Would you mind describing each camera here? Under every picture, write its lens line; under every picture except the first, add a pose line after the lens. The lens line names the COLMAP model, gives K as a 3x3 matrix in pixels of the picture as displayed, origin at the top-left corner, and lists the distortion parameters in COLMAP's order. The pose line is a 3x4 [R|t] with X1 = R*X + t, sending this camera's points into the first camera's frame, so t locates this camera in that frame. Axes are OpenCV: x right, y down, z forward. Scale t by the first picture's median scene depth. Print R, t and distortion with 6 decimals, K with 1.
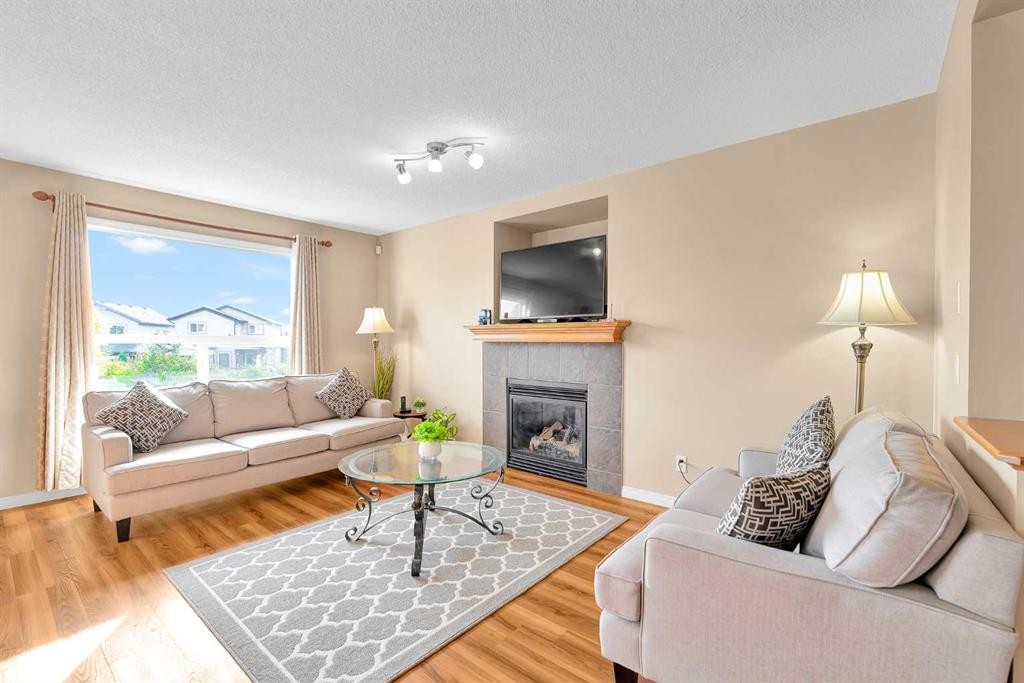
lens RADIAL K [[444.2, 0, 515.8], [0, 444.2, 343.9], [0, 0, 1]] dist [-0.001353, -0.000122]
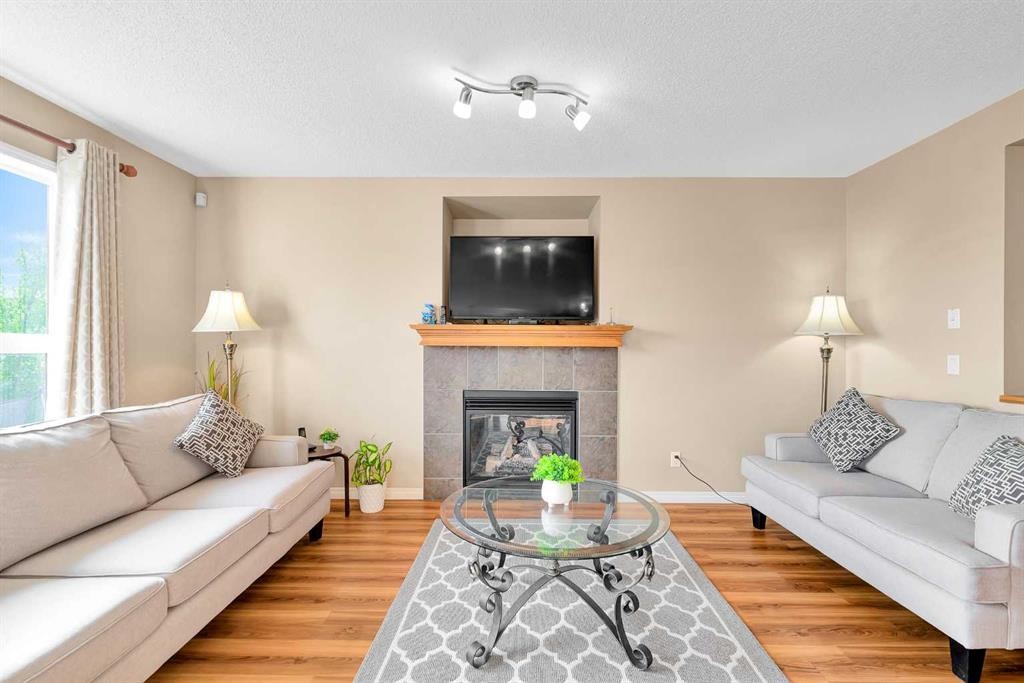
lens RADIAL K [[444.2, 0, 515.8], [0, 444.2, 343.9], [0, 0, 1]] dist [-0.001353, -0.000122]
pose [[0.779936, 0.004349, 0.625844, -0.467508], [0.001088, 0.999965, -0.008305, -0.001786], [-0.625858, 0.007159, 0.779904, 0.308058]]
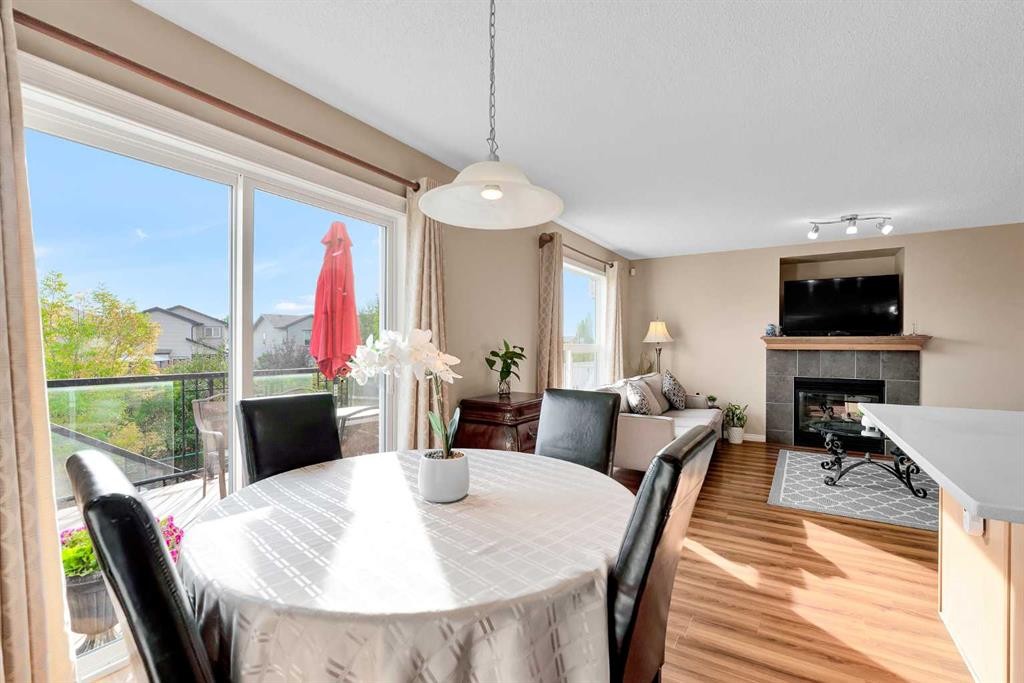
lens RADIAL K [[465.1, 0, 512.2], [0, 465.1, 346.8], [0, 0, 1]] dist [-0.000326, -0.000033]
pose [[0.990772, 0.001160, 0.135534, -1.058141], [-0.000689, 0.999994, -0.003521, -0.007427], [-0.135537, 0.003395, 0.990766, -0.256920]]
